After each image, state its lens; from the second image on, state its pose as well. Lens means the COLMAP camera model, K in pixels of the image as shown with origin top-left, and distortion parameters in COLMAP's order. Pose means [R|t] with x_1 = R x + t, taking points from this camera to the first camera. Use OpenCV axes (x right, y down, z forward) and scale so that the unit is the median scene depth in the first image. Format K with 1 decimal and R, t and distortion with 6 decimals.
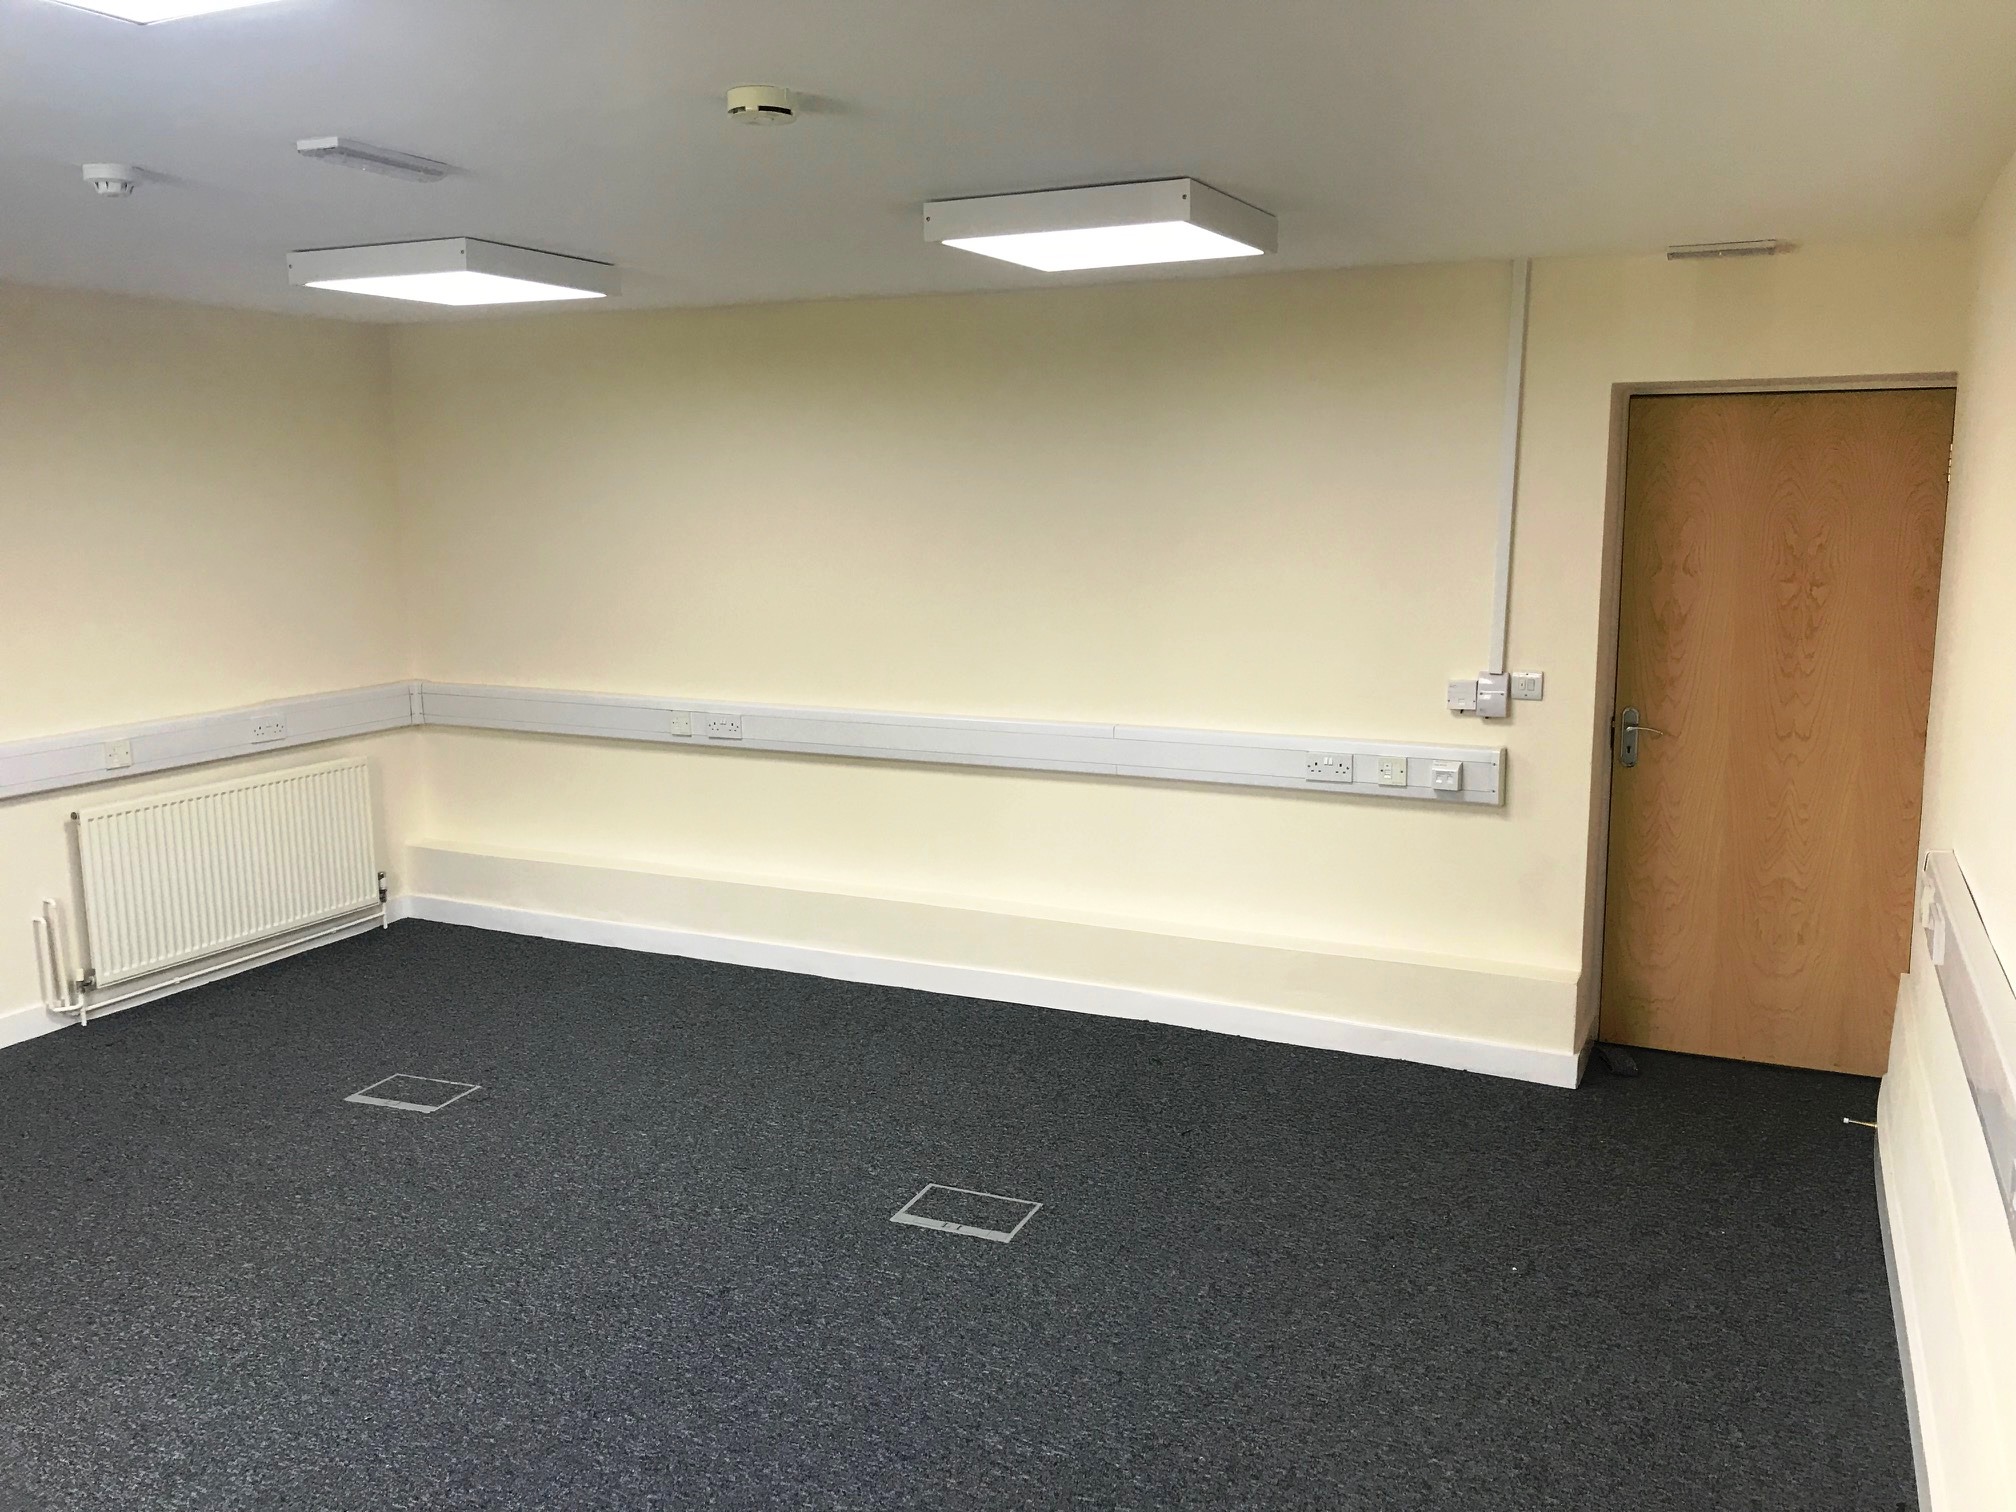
lens RADIAL K [[1643.6, 0, 1007.8], [0, 1643.6, 745.7], [0, 0, 1]] dist [0.036143, -0.013175]
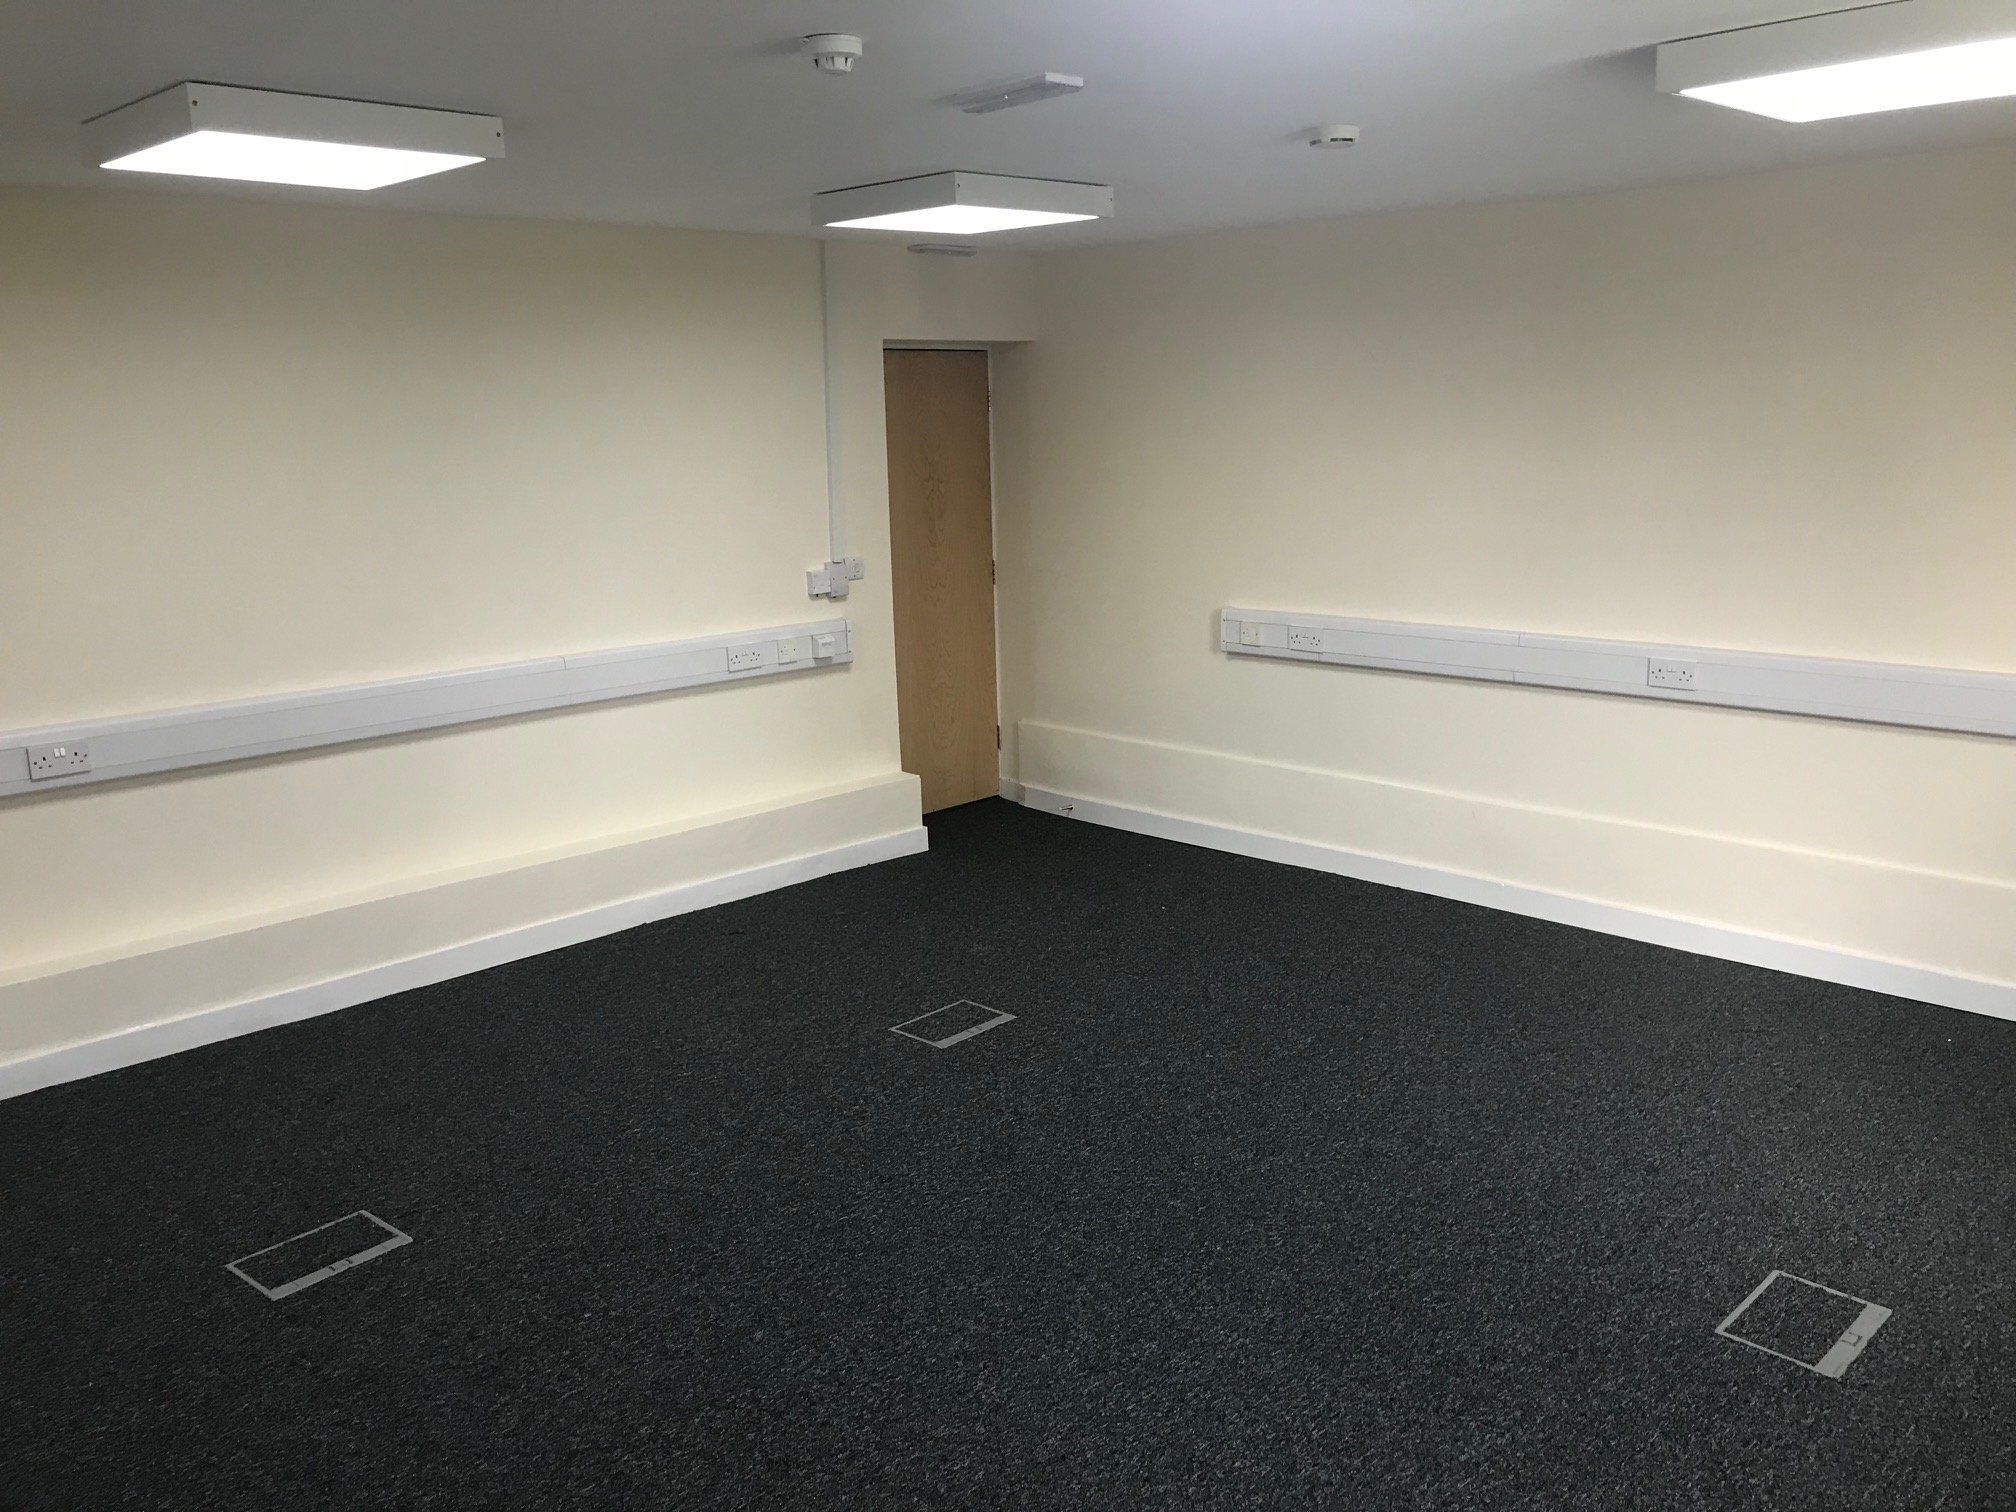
lens RADIAL K [[1643.6, 0, 1010.6], [0, 1643.6, 765.9], [0, 0, 1]] dist [0.036143, -0.013175]
pose [[0.340282, -0.205055, 0.917693, -0.869622], [0.171438, 0.973105, 0.153867, -0.062427], [-0.924563, 0.104970, 0.366285, 0.407621]]
